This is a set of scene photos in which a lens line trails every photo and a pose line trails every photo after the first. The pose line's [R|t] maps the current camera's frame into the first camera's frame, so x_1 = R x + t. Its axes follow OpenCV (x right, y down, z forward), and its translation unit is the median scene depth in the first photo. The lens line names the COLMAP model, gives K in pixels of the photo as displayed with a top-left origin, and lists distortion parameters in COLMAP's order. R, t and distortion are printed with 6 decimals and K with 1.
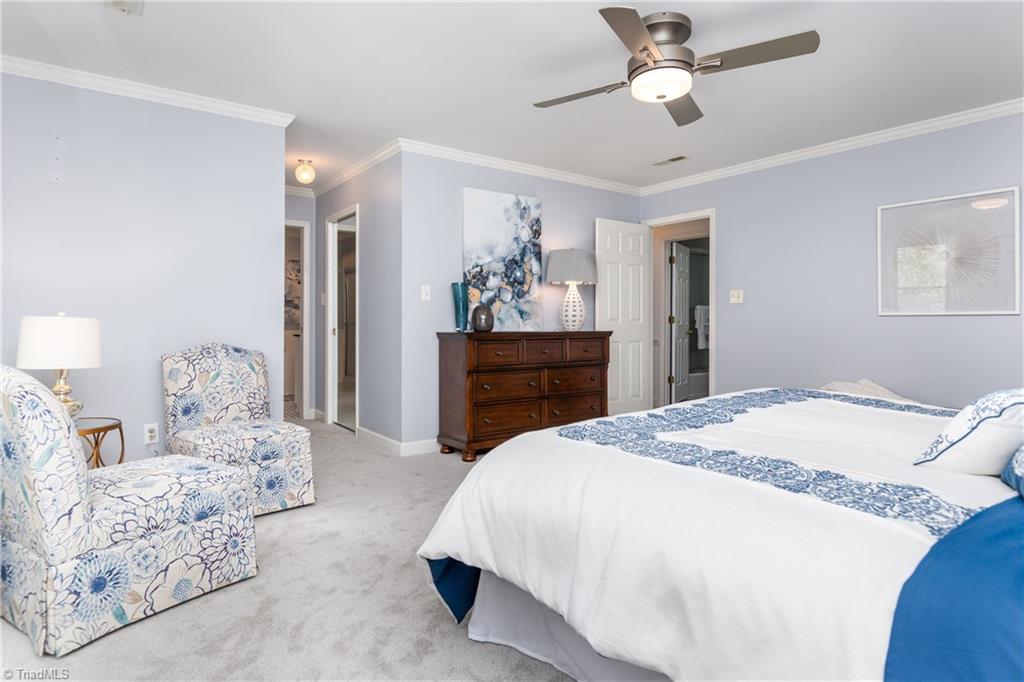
lens RADIAL K [[584.5, 0, 507.9], [0, 584.5, 321.7], [0, 0, 1]] dist [0.001539, -0.000349]
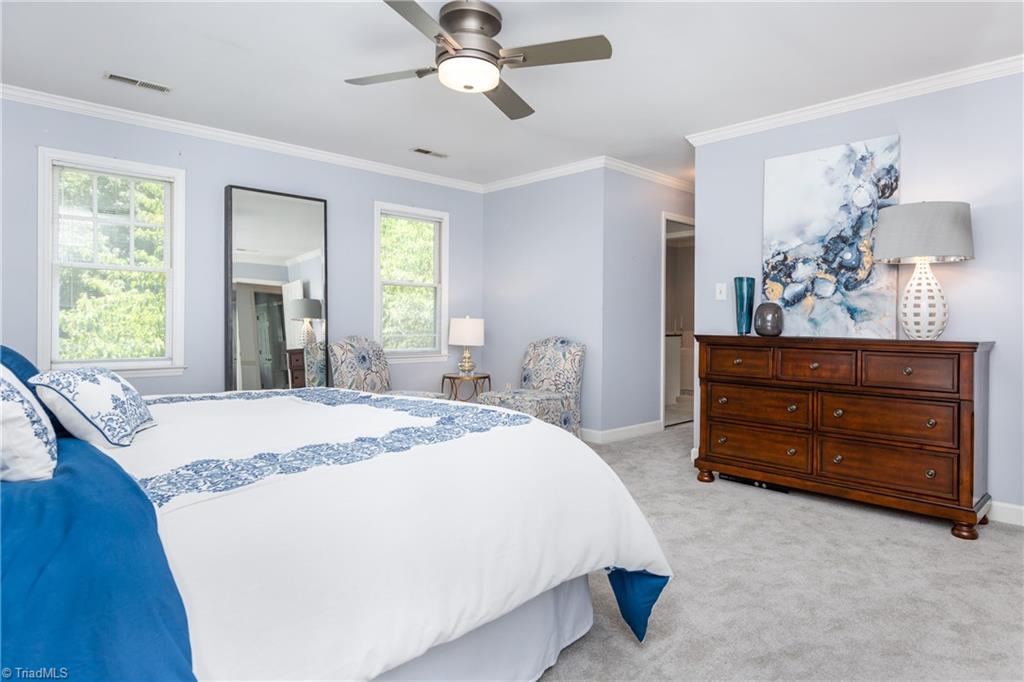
lens RADIAL K [[584.5, 0, 507.9], [0, 584.5, 321.7], [0, 0, 1]] dist [0.001539, -0.000349]
pose [[0.123746, 0.001267, -0.992313, 0.672951], [-0.008570, 0.999963, 0.000208, 0.000594], [0.992277, 0.008478, 0.123752, 0.517868]]
